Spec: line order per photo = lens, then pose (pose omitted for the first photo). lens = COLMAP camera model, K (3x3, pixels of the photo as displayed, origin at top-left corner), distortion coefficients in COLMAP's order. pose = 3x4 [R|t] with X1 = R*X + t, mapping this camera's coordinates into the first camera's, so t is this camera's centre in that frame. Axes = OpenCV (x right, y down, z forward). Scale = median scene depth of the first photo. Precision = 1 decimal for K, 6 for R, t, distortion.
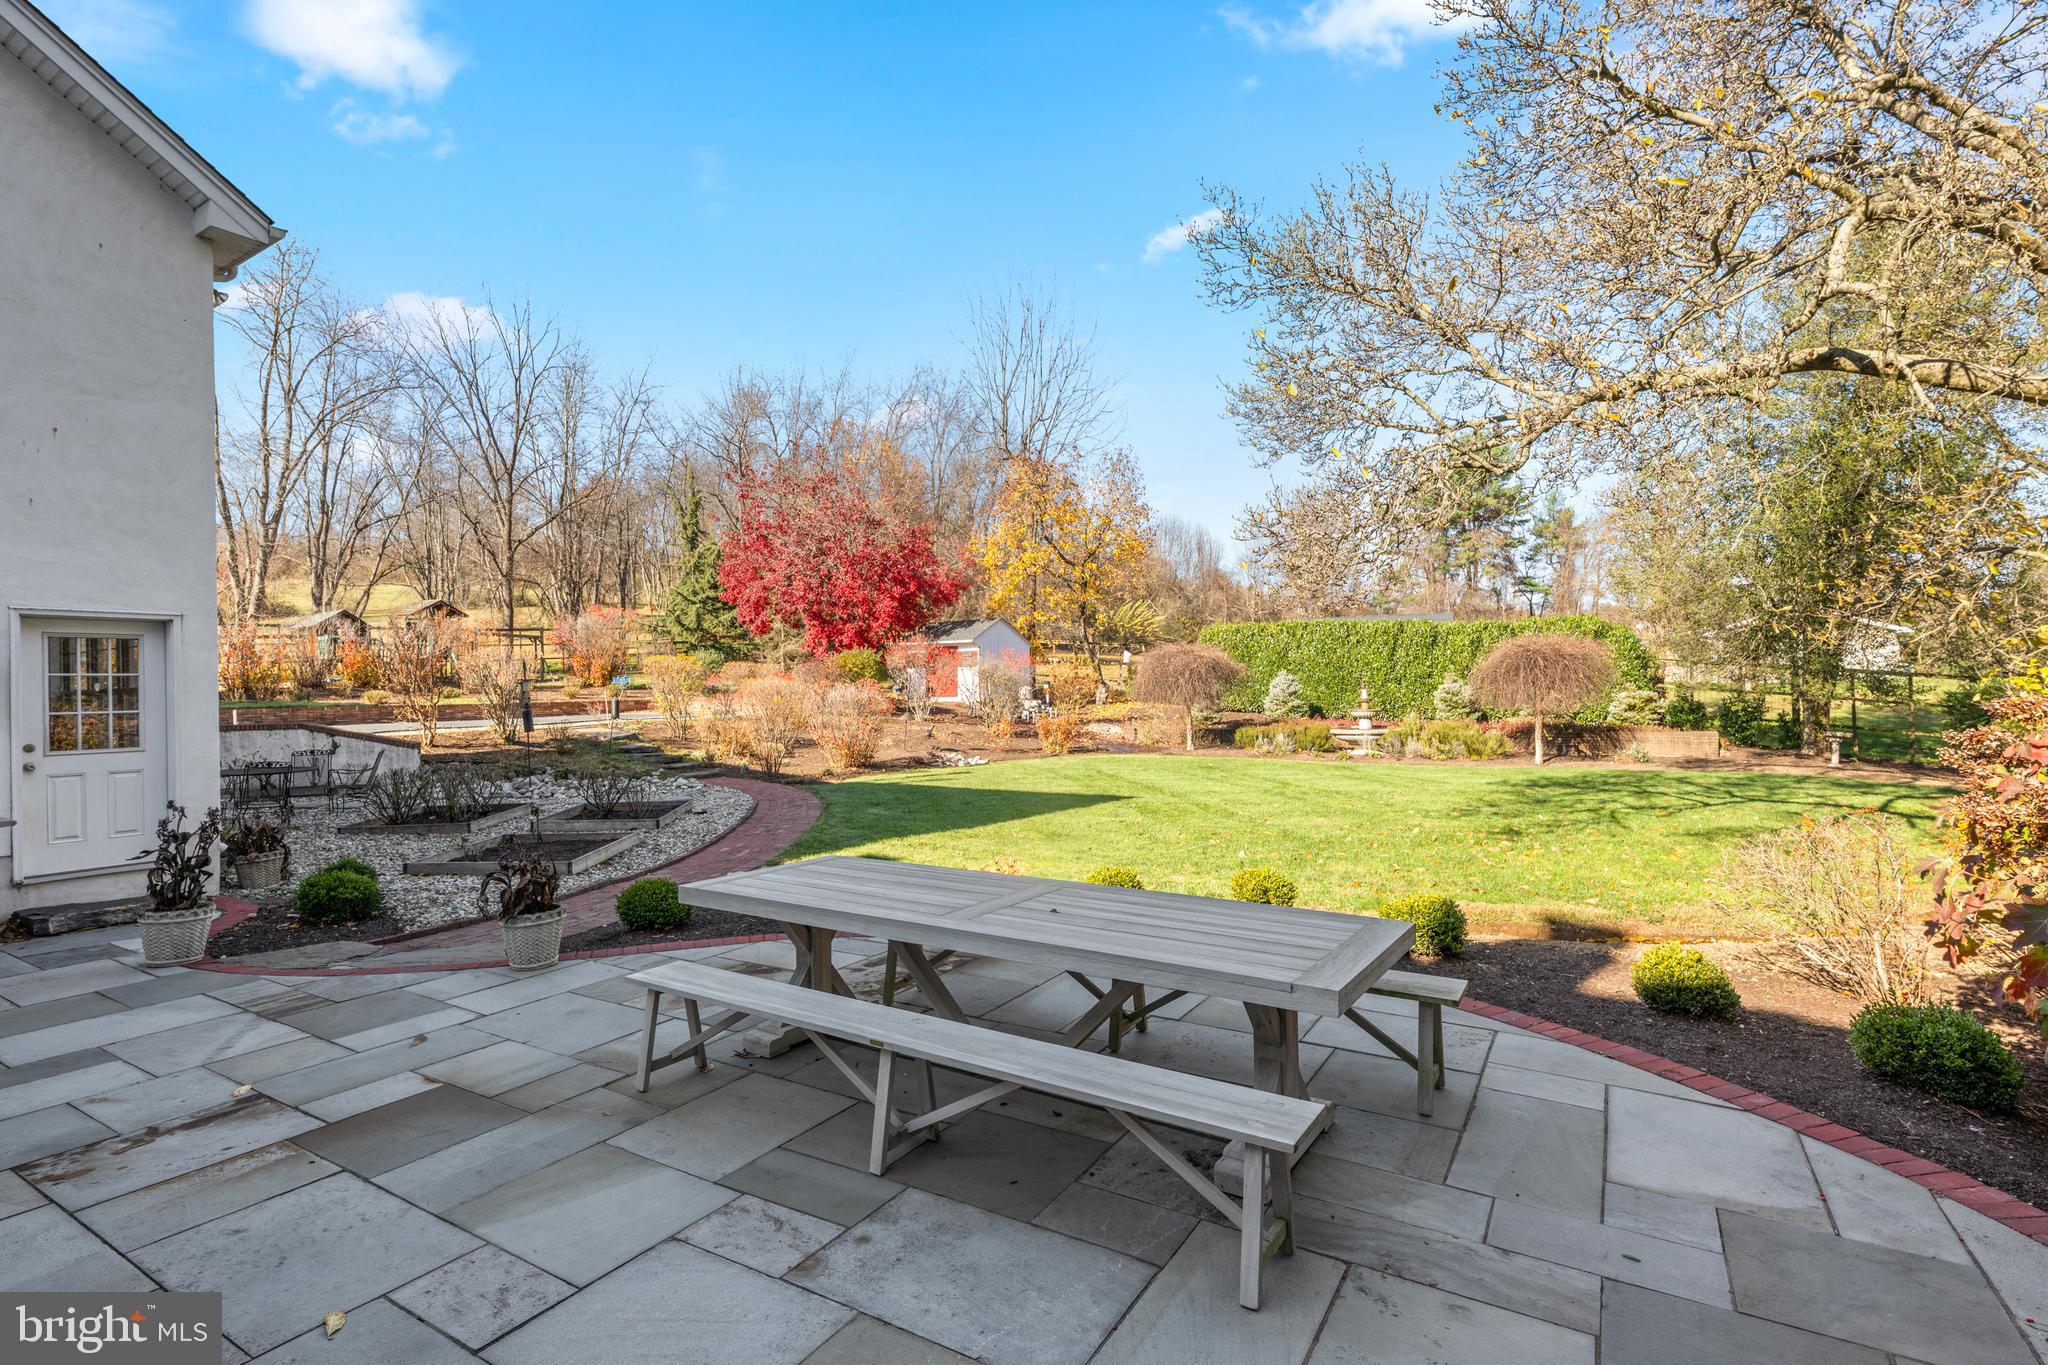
lens RADIAL K [[977.5, 0, 1024.6], [0, 977.5, 676.0], [0, 0, 1]] dist [-0.002945, -0.000507]
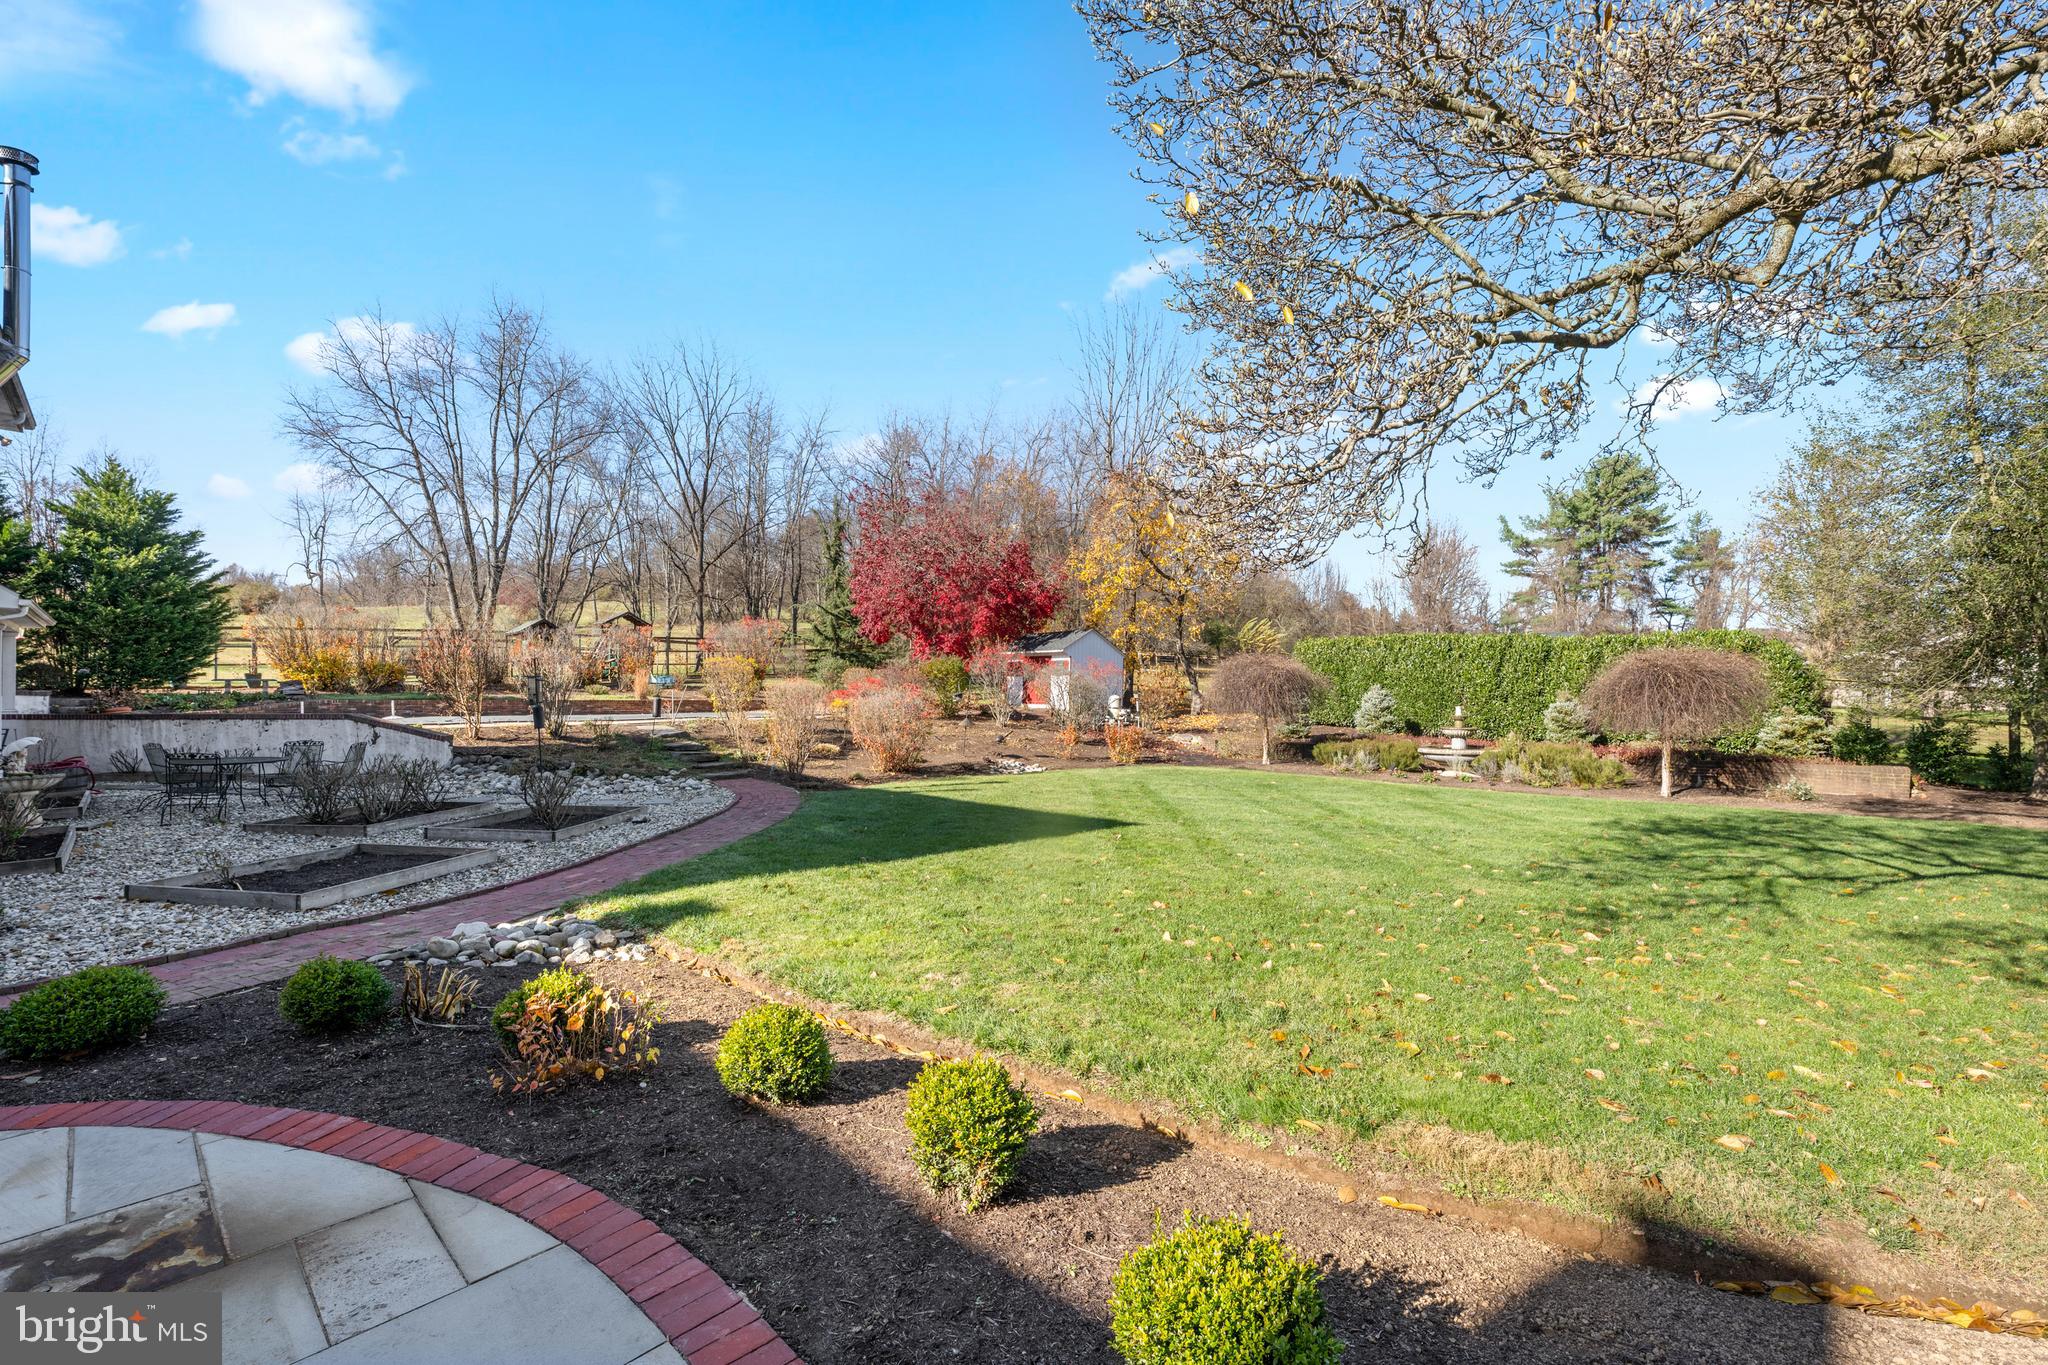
lens RADIAL K [[832.1, 0, 1024.1], [0, 832.1, 697.8], [0, 0, 1]] dist [-0.000256, -0.000208]
pose [[0.983332, 0.022384, -0.180438, 0.076888], [-0.019847, 0.999677, 0.015853, 0.001265], [0.180735, -0.012007, 0.983459, 0.135070]]
